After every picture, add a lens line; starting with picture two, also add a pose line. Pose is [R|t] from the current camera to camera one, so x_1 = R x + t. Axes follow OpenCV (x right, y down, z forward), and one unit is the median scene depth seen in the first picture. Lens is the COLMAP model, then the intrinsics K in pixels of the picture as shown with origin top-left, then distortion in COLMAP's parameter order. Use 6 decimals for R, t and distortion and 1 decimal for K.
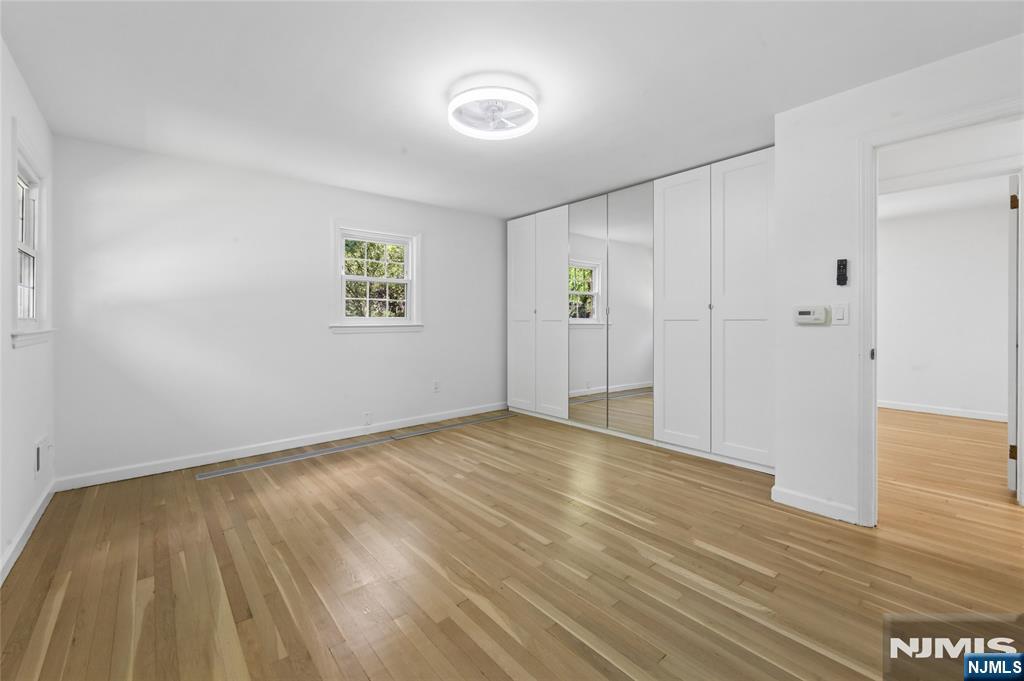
lens RADIAL K [[420.5, 0, 508.1], [0, 420.5, 329.8], [0, 0, 1]] dist [-0.000412, -0.000284]
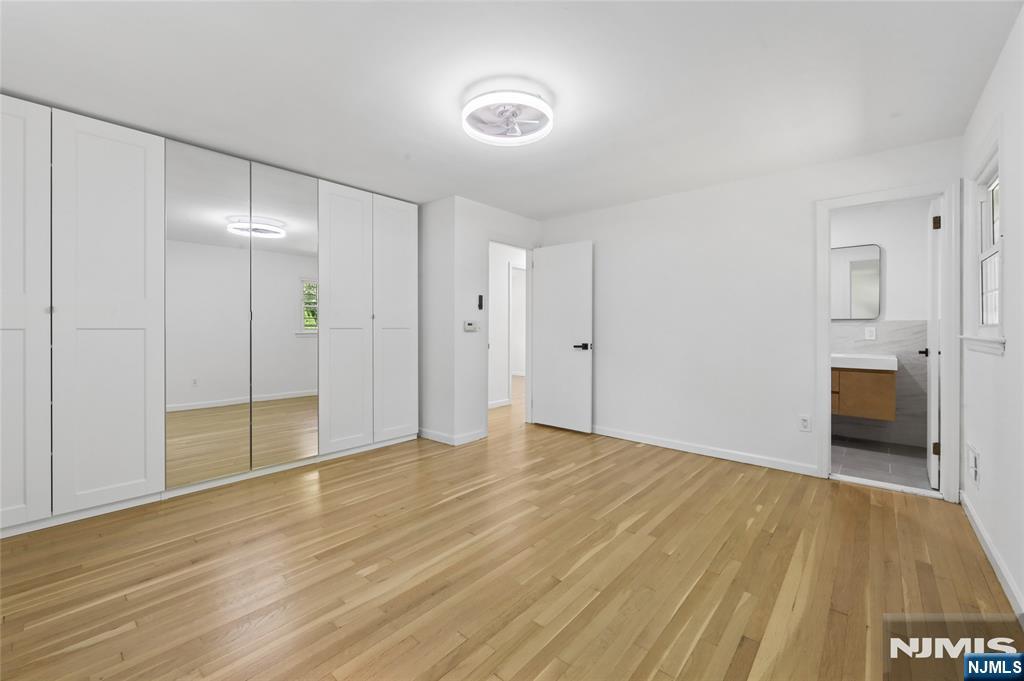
lens RADIAL K [[420.5, 0, 508.1], [0, 420.5, 329.8], [0, 0, 1]] dist [-0.000412, -0.000284]
pose [[-0.147754, 0.000481, 0.989024, -1.027130], [0.020996, 0.999776, 0.002650, -0.019106], [-0.988801, 0.021157, -0.147731, 1.151632]]
